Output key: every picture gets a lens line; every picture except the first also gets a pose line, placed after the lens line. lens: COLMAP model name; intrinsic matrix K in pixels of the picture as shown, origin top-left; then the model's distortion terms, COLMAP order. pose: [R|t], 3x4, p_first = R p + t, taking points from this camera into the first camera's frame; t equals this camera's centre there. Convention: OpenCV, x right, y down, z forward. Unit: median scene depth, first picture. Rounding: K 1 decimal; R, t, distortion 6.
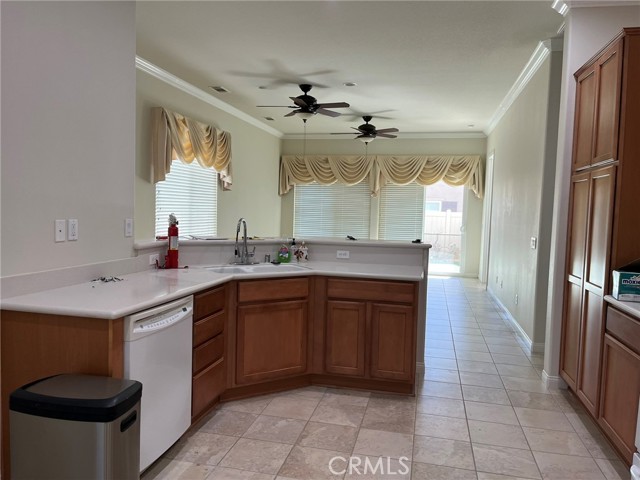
lens RADIAL K [[485.4, 0, 323.6], [0, 485.4, 241.8], [0, 0, 1]] dist [0.079614, -0.110895]
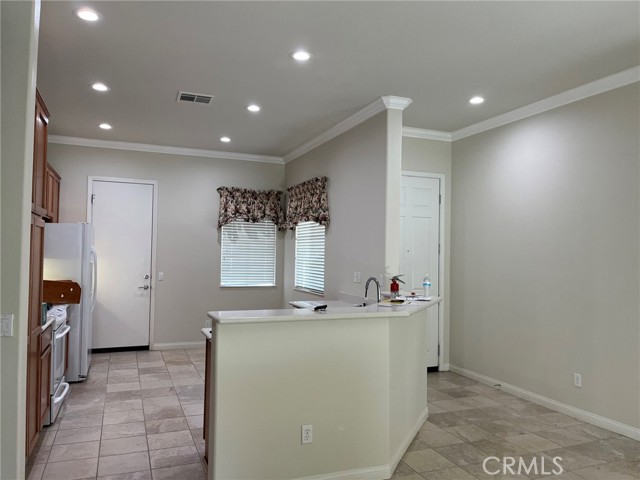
lens RADIAL K [[485.4, 0, 323.6], [0, 485.4, 241.8], [0, 0, 1]] dist [0.079614, -0.110895]
pose [[-0.821569, -0.052482, -0.567688, 0.708244], [-0.074410, 0.997107, 0.015508, -0.178342], [0.565232, 0.054983, -0.823098, 2.406841]]
